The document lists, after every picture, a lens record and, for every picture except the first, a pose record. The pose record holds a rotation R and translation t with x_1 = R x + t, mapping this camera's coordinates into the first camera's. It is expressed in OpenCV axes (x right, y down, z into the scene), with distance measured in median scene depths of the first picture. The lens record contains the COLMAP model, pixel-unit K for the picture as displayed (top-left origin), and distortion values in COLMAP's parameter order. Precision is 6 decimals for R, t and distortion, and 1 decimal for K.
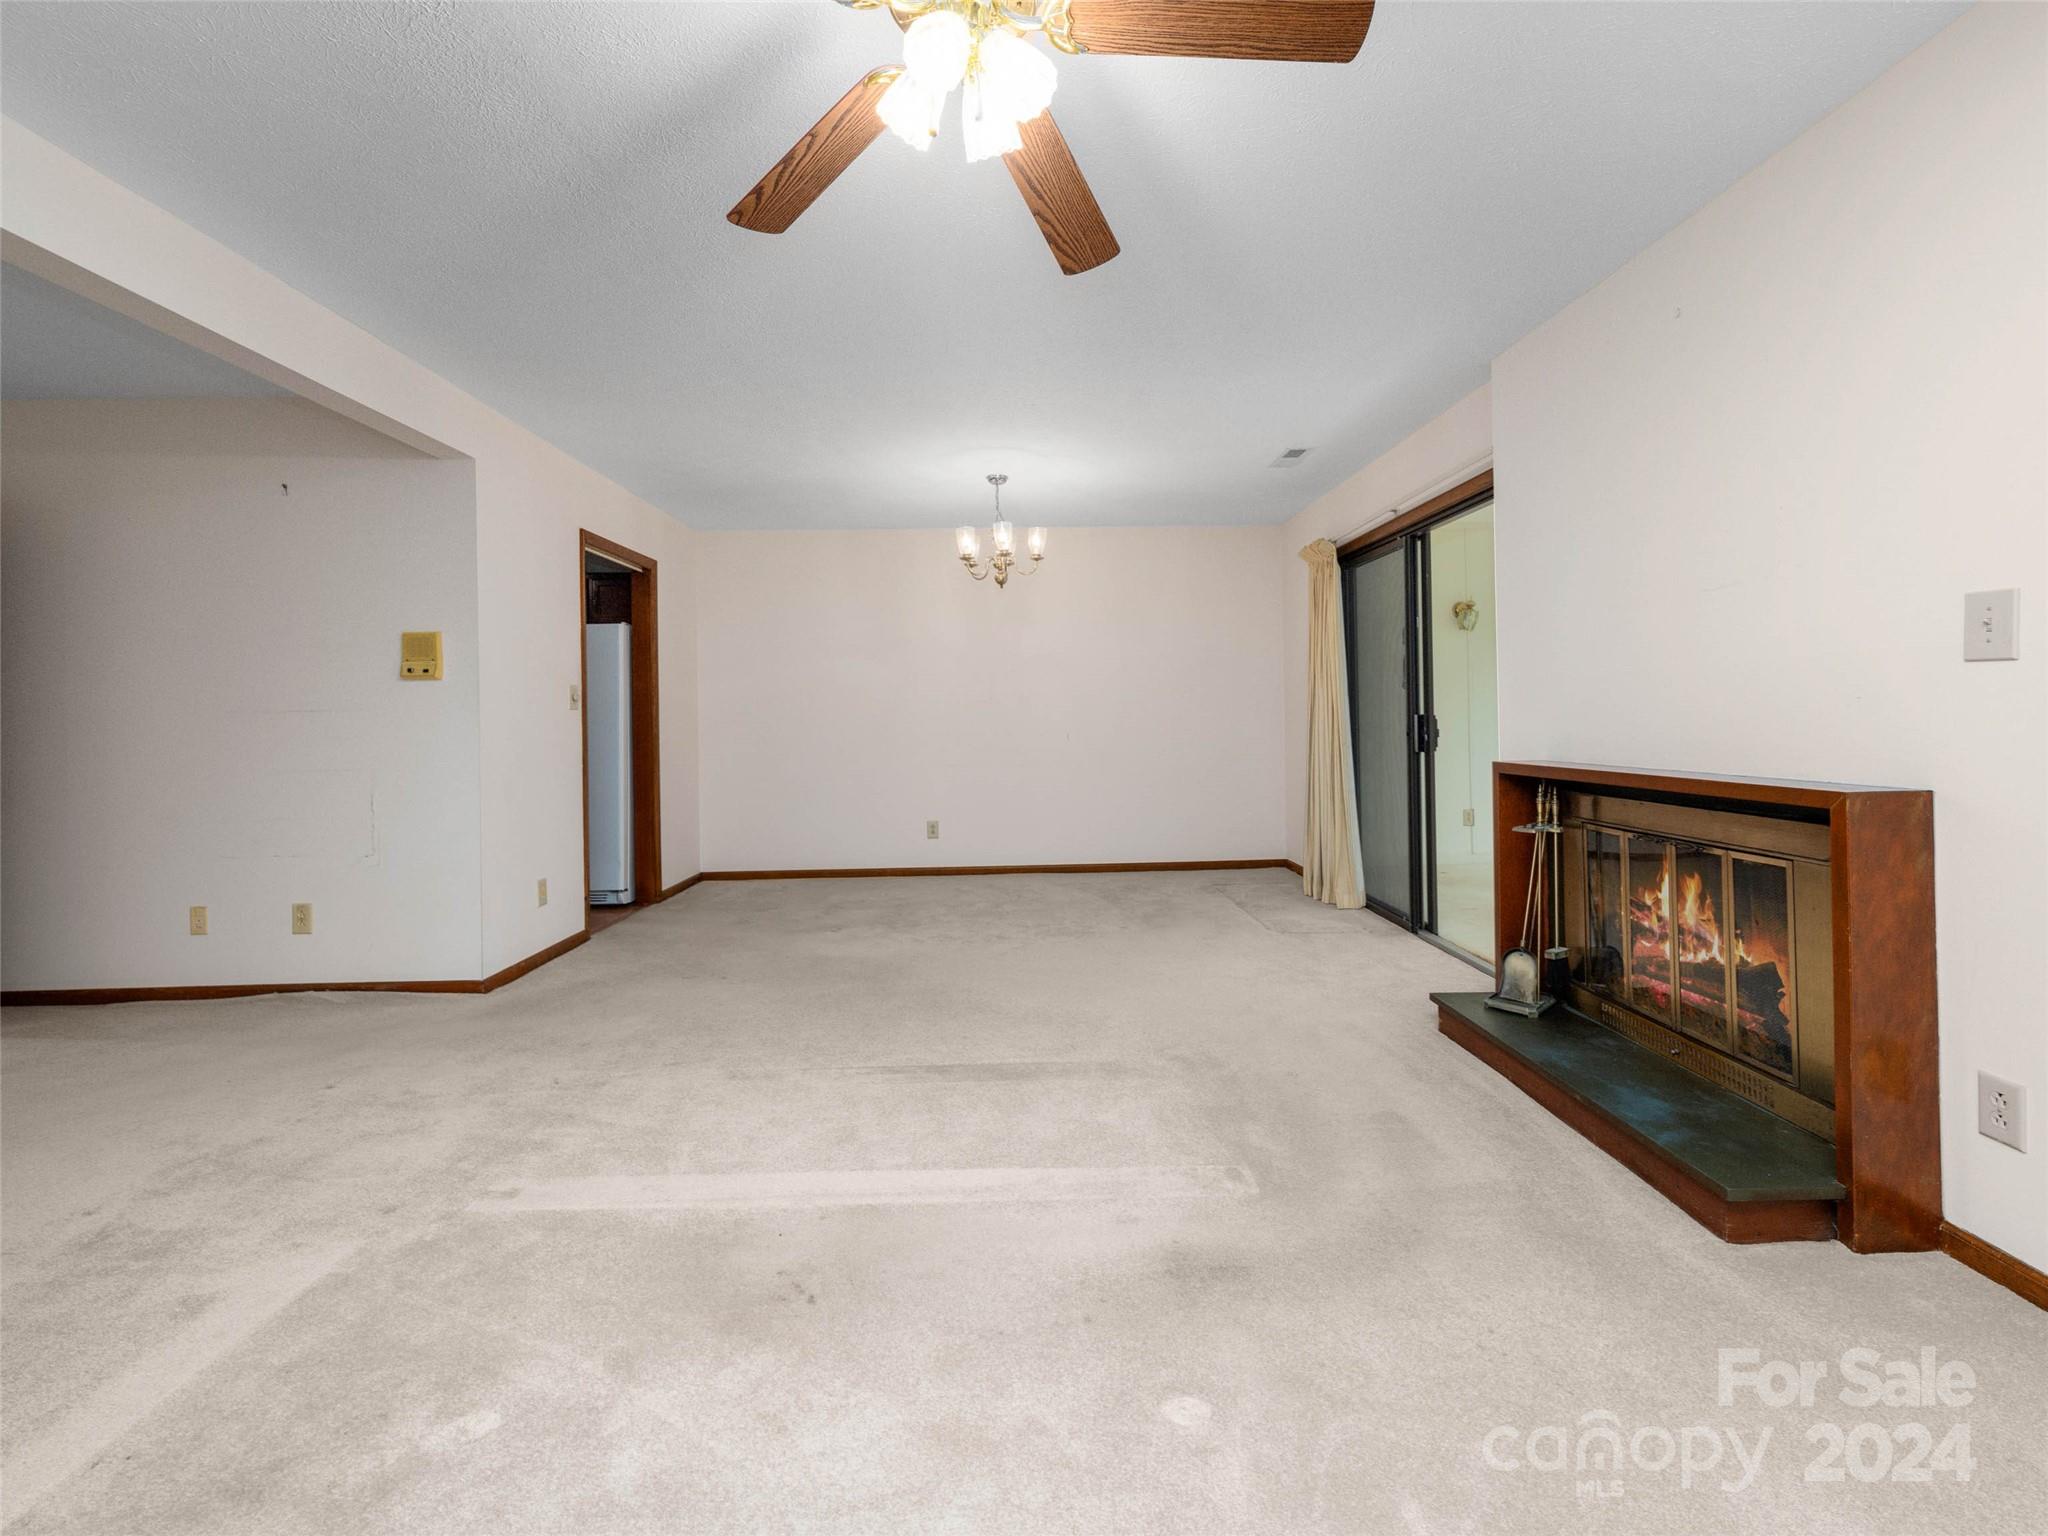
lens RADIAL K [[871.0, 0, 1033.7], [0, 871.0, 710.6], [0, 0, 1]] dist [0.001825, -0.000177]
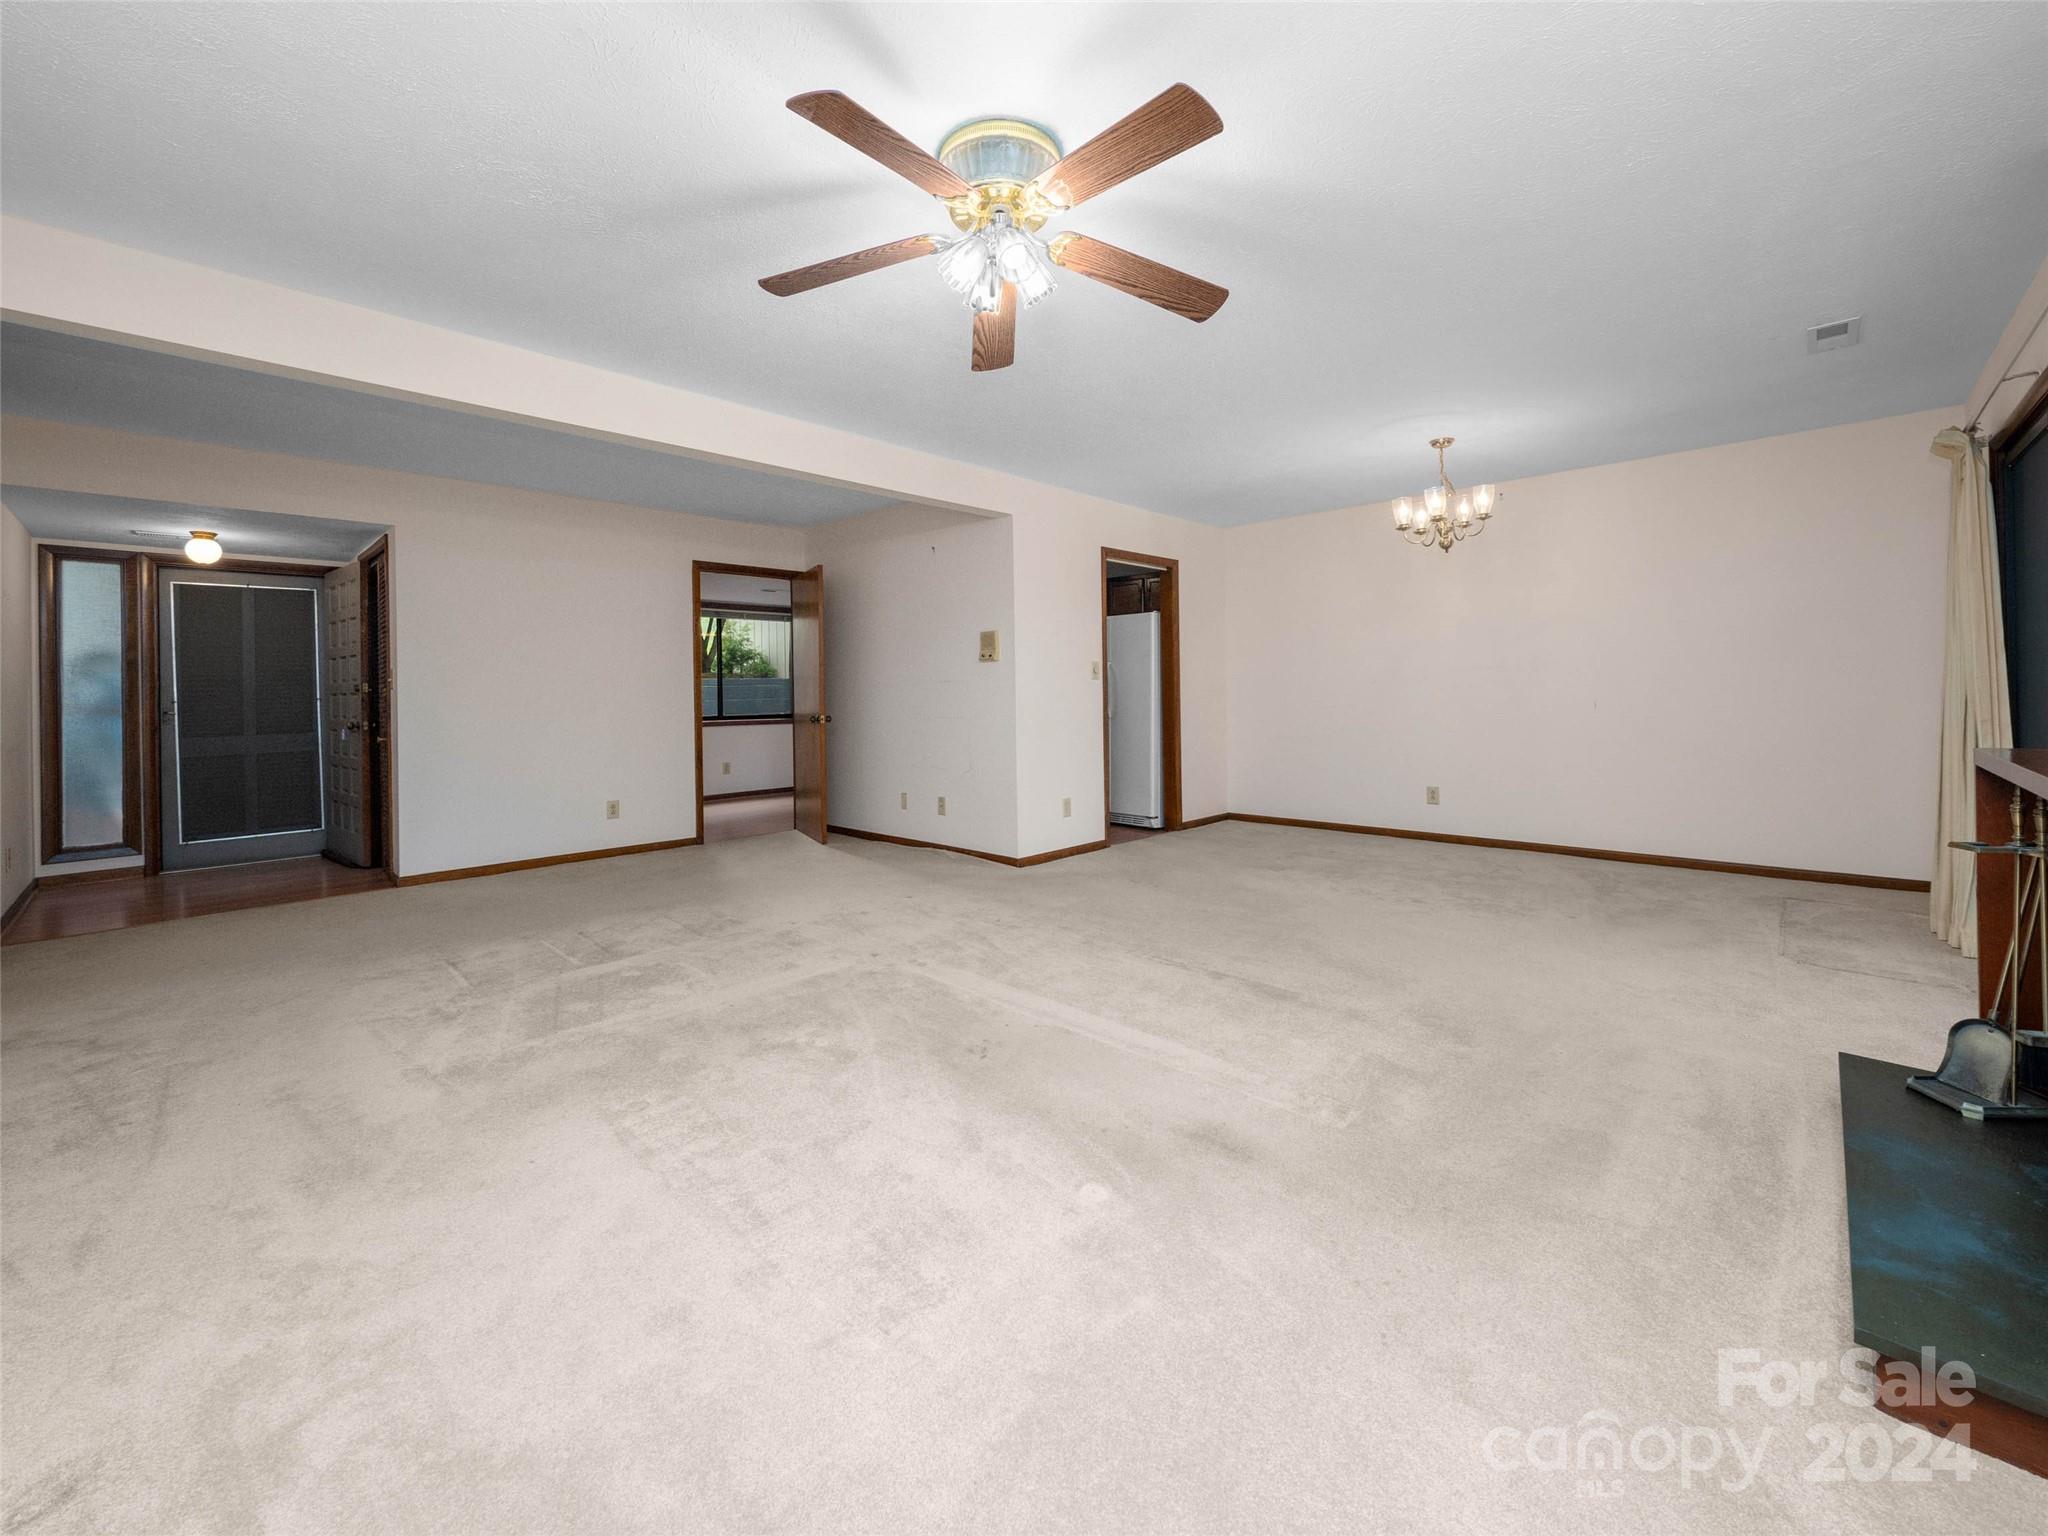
lens RADIAL K [[812.2, 0, 1019.8], [0, 812.2, 687.6], [0, 0, 1]] dist [-0.000314, -0.000199]
pose [[0.705328, 0.000110, -0.708882, 0.371590], [0.010499, 0.999889, 0.010602, -0.003702], [0.708804, -0.014920, 0.705248, 0.008768]]
